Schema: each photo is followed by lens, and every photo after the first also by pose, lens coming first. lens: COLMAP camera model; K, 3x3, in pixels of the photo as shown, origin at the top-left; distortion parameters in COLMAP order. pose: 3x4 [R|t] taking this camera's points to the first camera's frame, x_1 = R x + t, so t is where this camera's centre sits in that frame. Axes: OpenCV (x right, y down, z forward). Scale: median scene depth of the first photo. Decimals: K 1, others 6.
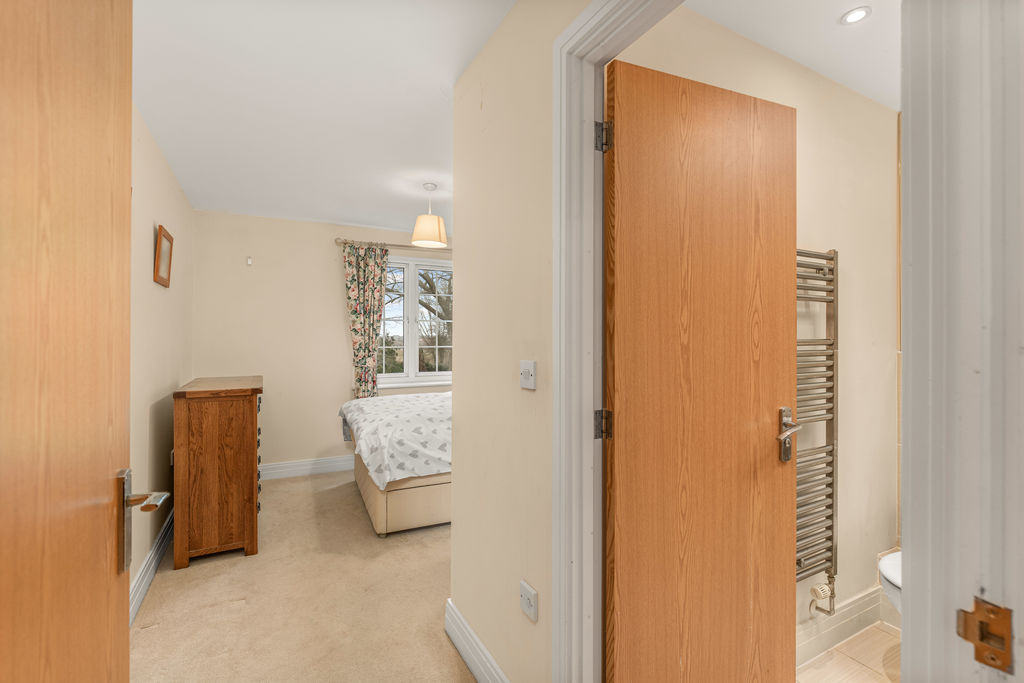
lens RADIAL K [[467.3, 0, 512.8], [0, 467.3, 340.6], [0, 0, 1]] dist [-0.003319, 0.000195]
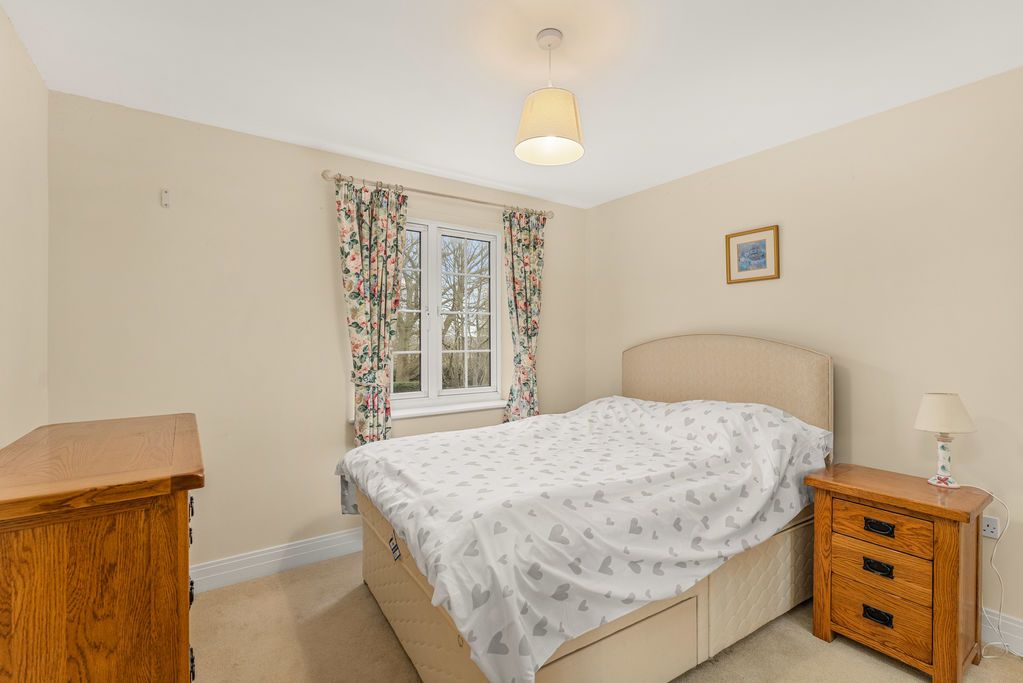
lens RADIAL K [[466.9, 0, 511.5], [0, 466.9, 340.7], [0, 0, 1]] dist [-0.003319, 0.000195]
pose [[0.992543, -0.004052, 0.121831, -0.212746], [0.004186, 0.999991, -0.000840, -0.000760], [-0.121826, 0.001344, 0.992551, 0.379104]]
